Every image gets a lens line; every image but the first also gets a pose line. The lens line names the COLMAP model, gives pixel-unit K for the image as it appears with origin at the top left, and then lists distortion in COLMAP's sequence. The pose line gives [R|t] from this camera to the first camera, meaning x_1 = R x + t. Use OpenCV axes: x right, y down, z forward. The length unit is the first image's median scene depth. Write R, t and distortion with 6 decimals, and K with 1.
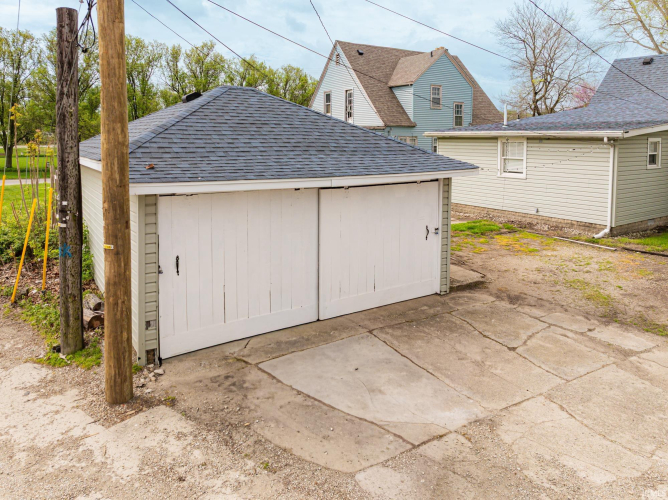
lens RADIAL K [[459.7, 0, 351.1], [0, 459.7, 199.8], [0, 0, 1]] dist [-0.001503, -0.026827]
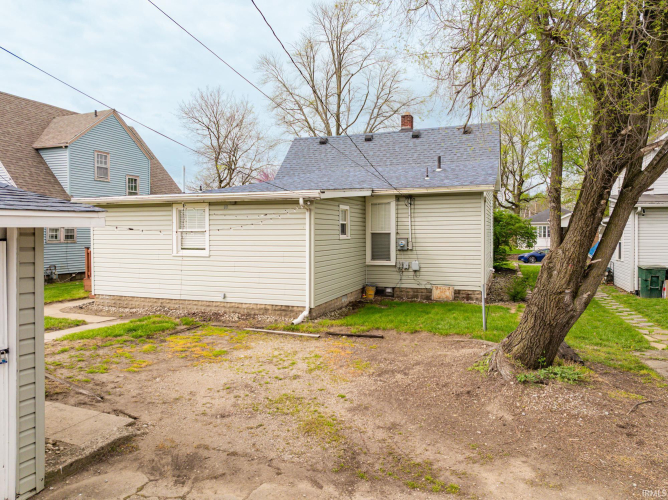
lens RADIAL K [[459.7, 0, 351.1], [0, 459.7, 199.8], [0, 0, 1]] dist [-0.001503, -0.026827]
pose [[0.794992, 0.042755, 0.605111, 0.105668], [0.074860, 0.982974, -0.167805, 0.010717], [-0.601983, 0.178702, 0.778256, 0.253977]]
